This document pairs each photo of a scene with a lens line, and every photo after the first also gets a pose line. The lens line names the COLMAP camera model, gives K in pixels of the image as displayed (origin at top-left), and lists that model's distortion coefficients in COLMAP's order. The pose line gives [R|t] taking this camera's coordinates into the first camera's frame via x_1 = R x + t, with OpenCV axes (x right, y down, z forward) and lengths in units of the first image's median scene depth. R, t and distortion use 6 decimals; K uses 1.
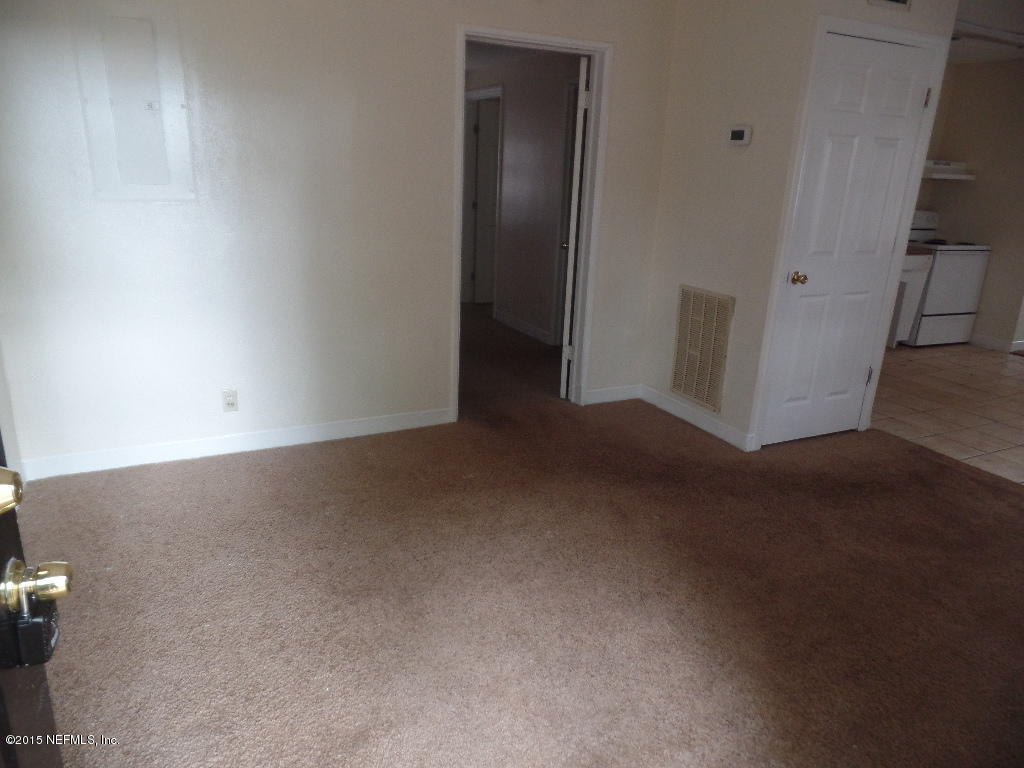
lens RADIAL K [[689.5, 0, 512.0], [0, 689.5, 384.0], [0, 0, 1]] dist [-0.022444, 0.000227]
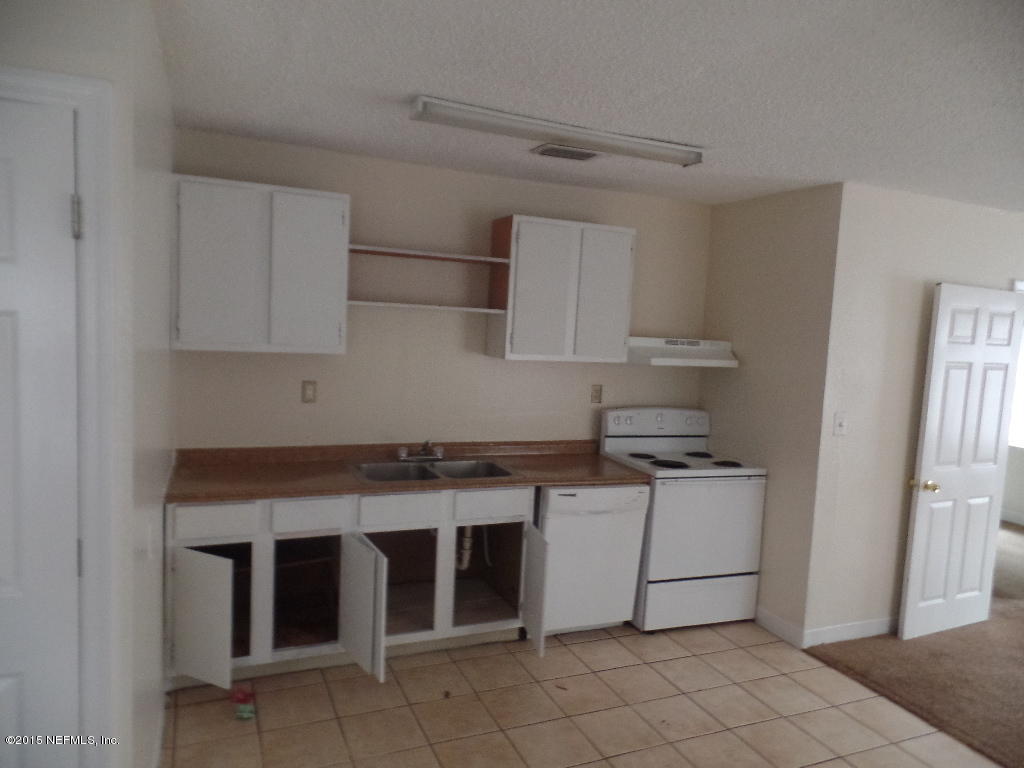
lens RADIAL K [[689.5, 0, 512.0], [0, 689.5, 384.0], [0, 0, 1]] dist [-0.022444, 0.000227]
pose [[0.997858, 0.017786, -0.062953, 0.506874], [-0.031254, 0.975013, -0.219939, -0.131834], [0.057468, 0.221436, 0.973480, 0.345960]]
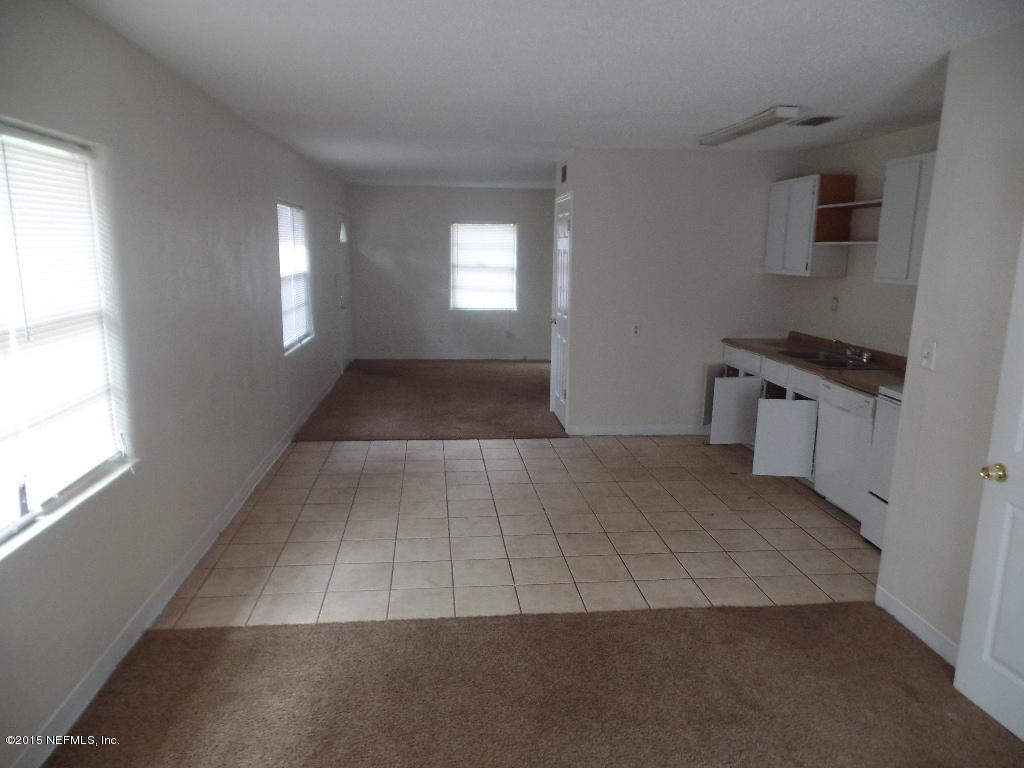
lens RADIAL K [[689.5, 0, 512.0], [0, 689.5, 384.0], [0, 0, 1]] dist [-0.022444, 0.000227]
pose [[-0.338568, 0.134026, -0.931348, 1.299701], [-0.318316, 0.915131, 0.247408, -0.243970], [0.885464, 0.380227, -0.267171, 0.823752]]
